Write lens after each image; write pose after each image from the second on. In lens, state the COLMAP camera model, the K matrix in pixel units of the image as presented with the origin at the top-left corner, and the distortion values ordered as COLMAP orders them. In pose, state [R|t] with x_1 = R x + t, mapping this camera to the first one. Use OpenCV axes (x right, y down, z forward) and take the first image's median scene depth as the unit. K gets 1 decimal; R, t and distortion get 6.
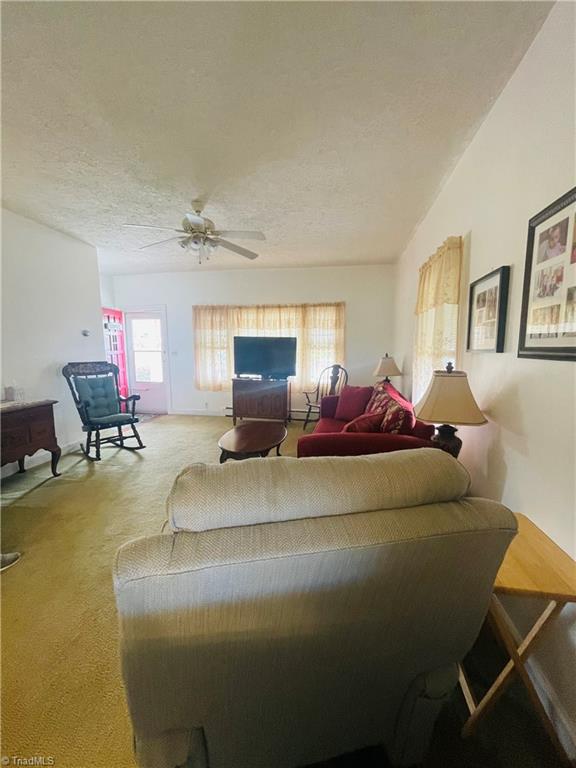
lens RADIAL K [[308.9, 0, 289.2], [0, 308.9, 383.4], [0, 0, 1]] dist [-0.004346, 0.001753]
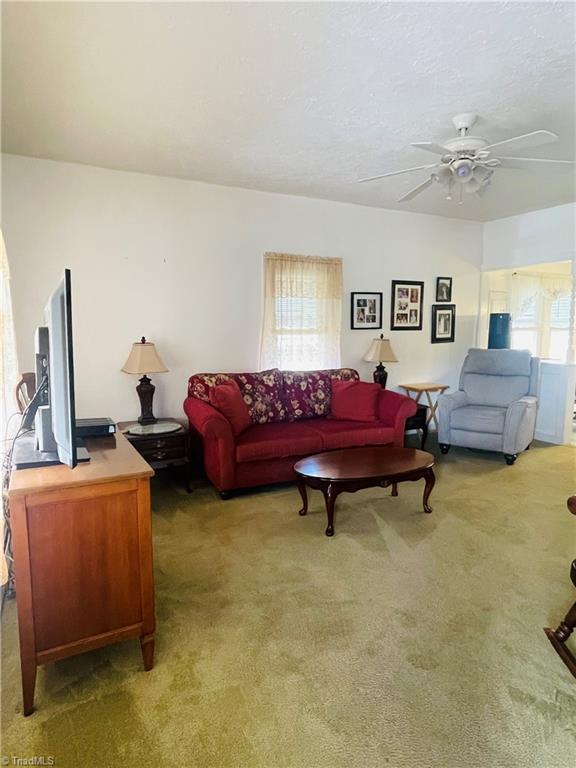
lens RADIAL K [[443.2, 0, 284.3], [0, 443.2, 381.2], [0, 0, 1]] dist [0.045254, 0.000537]
pose [[-0.588157, -0.097360, 0.802865, -0.485462], [0.093606, 0.977860, 0.187155, -0.120962], [-0.803312, 0.185229, -0.566022, 1.051427]]
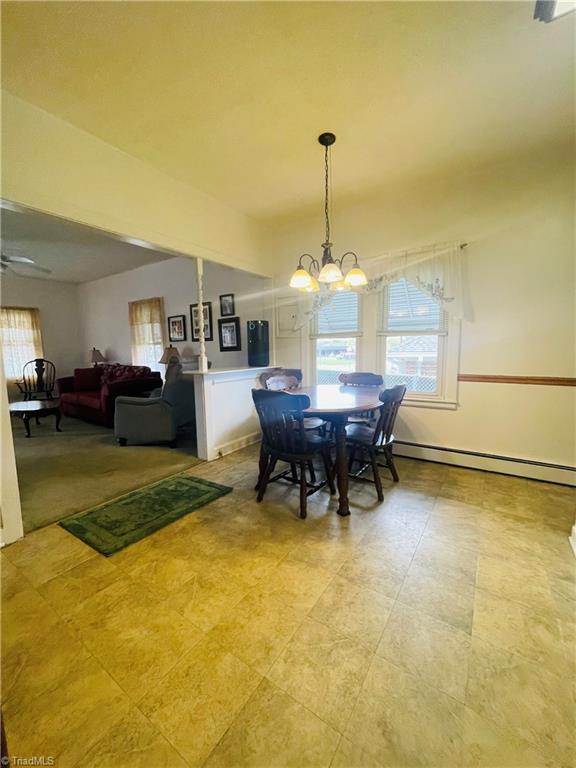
lens RADIAL K [[308.9, 0, 286.5], [0, 308.9, 383.1], [0, 0, 1]] dist [-0.004346, 0.001753]
pose [[0.409433, -0.114497, 0.905127, -0.565705], [0.127265, 0.989562, 0.067610, 0.077843], [-0.903420, 0.087510, 0.419731, -0.392520]]
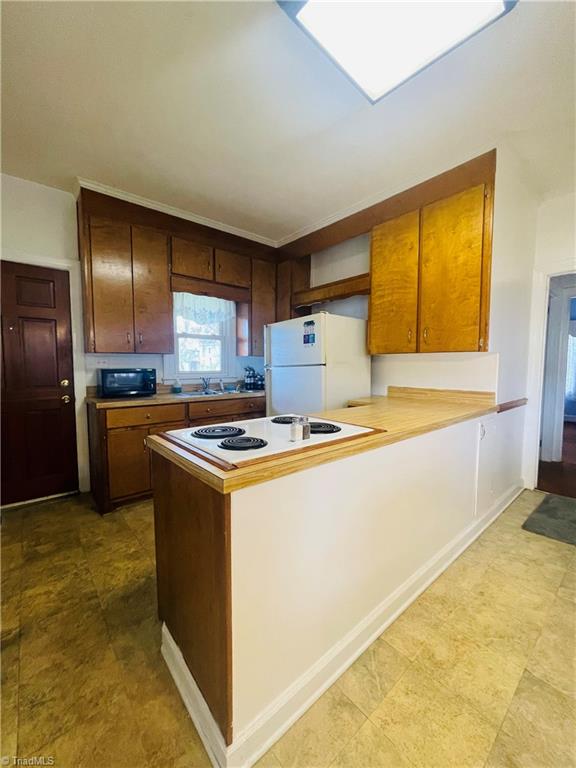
lens RADIAL K [[308.9, 0, 288.4], [0, 308.9, 385.2], [0, 0, 1]] dist [-0.004346, 0.001753]
pose [[-0.636723, 0.050014, -0.769469, -0.048697], [-0.094427, 0.985326, 0.142181, 0.082064], [0.765289, 0.163189, -0.622657, -0.429887]]
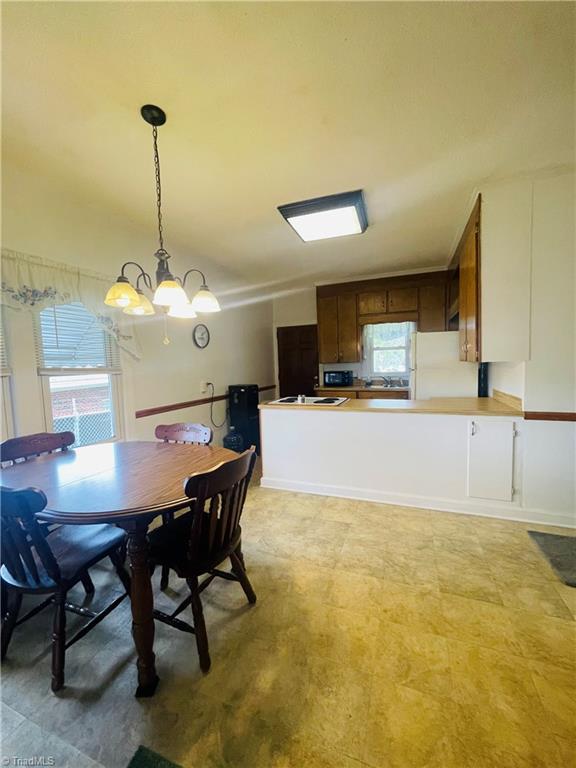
lens RADIAL K [[308.9, 0, 288.6], [0, 308.9, 384.7], [0, 0, 1]] dist [-0.004346, 0.001753]
pose [[-0.979864, 0.013725, 0.199194, -0.321404], [0.051975, 0.980775, 0.188094, 0.003347], [-0.192783, 0.194659, -0.961739, 0.020204]]
